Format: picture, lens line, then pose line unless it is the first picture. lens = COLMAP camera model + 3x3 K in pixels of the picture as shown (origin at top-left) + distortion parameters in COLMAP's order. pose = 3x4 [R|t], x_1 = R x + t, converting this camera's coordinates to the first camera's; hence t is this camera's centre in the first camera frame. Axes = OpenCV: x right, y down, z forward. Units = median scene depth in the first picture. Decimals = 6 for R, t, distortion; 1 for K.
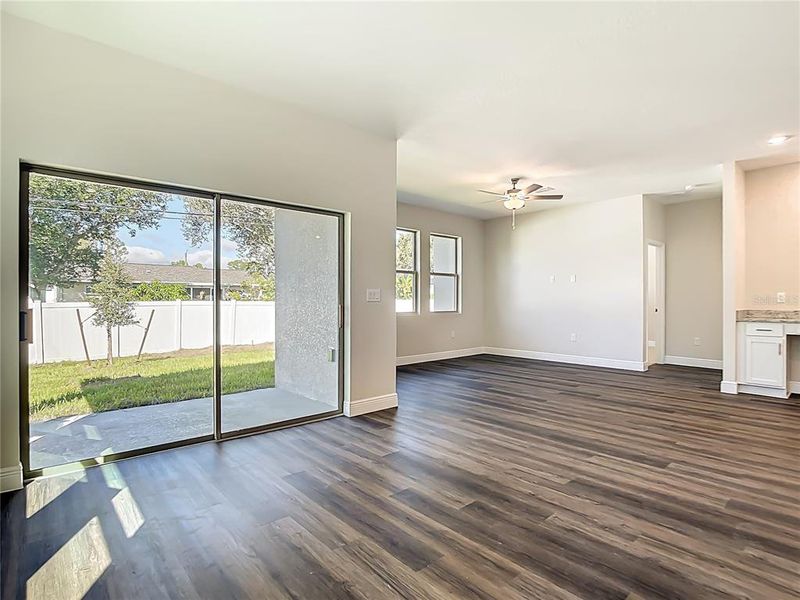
lens RADIAL K [[415.0, 0, 403.0], [0, 415.0, 299.9], [0, 0, 1]] dist [-0.024684, 0.000530]
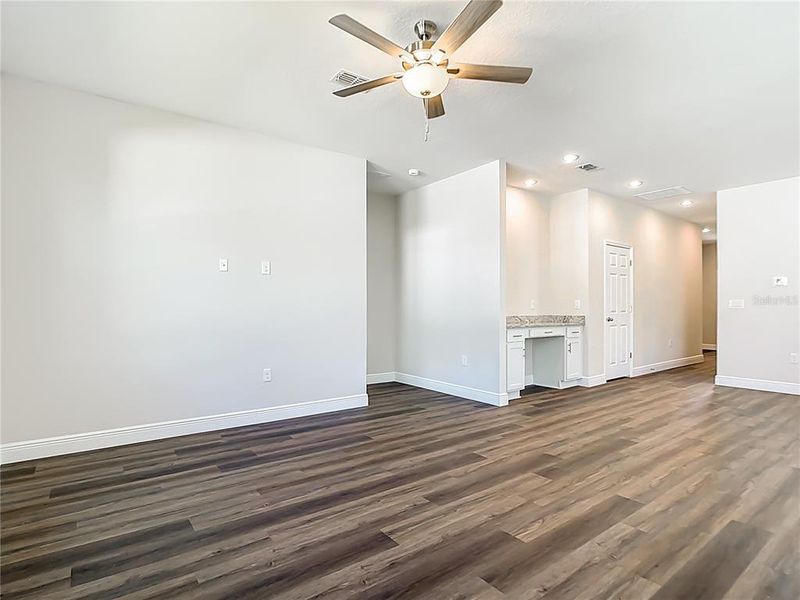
lens RADIAL K [[426.7, 0, 402.0], [0, 426.7, 308.1], [0, 0, 1]] dist [-0.019289, 0.001313]
pose [[0.083672, -0.002662, 0.996490, -0.134507], [0.000128, 0.999996, 0.002661, 0.000351], [-0.996493, -0.000095, 0.083672, 0.781230]]
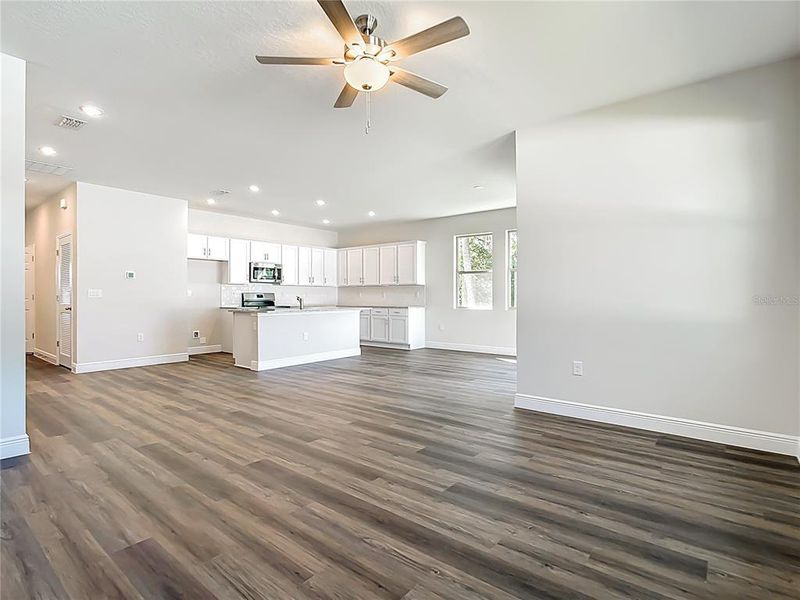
lens RADIAL K [[415.0, 0, 403.0], [0, 415.0, 299.9], [0, 0, 1]] dist [-0.024684, 0.000530]
pose [[-0.986123, -0.001126, -0.166014, 0.240994], [-0.002100, 0.999982, 0.005692, 0.002114], [0.166004, 0.005962, -0.986107, 1.134544]]
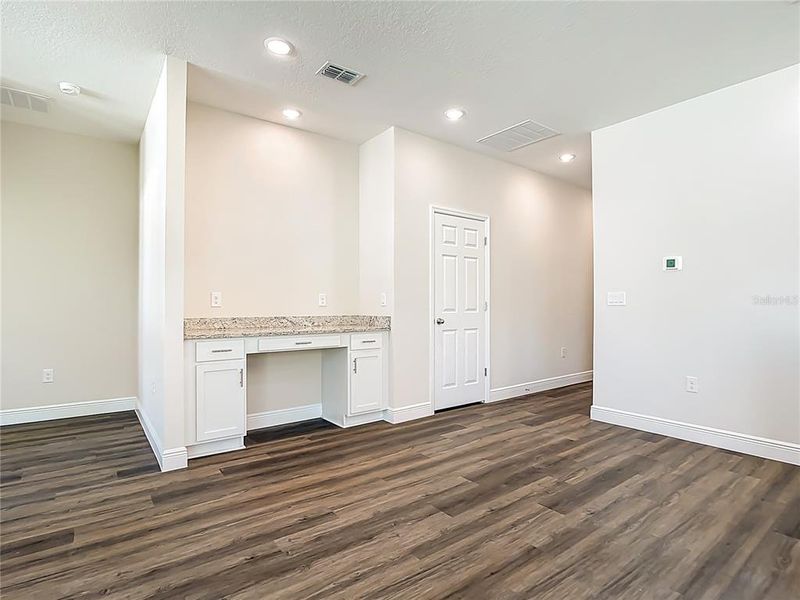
lens RADIAL K [[417.9, 0, 402.7], [0, 417.9, 300.4], [0, 0, 1]] dist [-0.010866, 0.000892]
pose [[0.085784, 0.007619, 0.996285, 0.175215], [-0.000612, 0.999971, -0.007595, 0.000810], [-0.996314, 0.000042, 0.085786, 0.437544]]
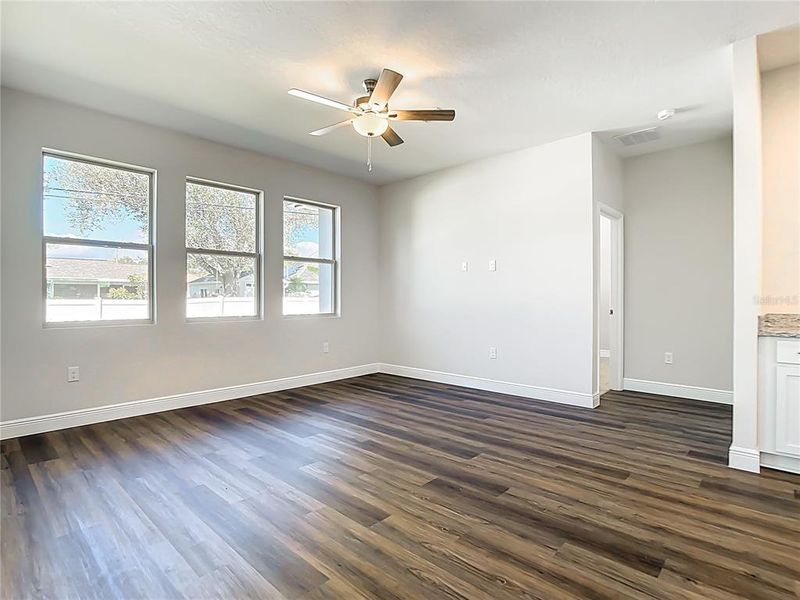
lens RADIAL K [[417.9, 0, 402.7], [0, 417.9, 300.4], [0, 0, 1]] dist [-0.010866, 0.000892]
pose [[0.995456, -0.002251, 0.095199, 0.204798], [0.001768, 0.999985, 0.005166, 0.001325], [-0.095209, -0.004974, 0.995445, 0.343192]]
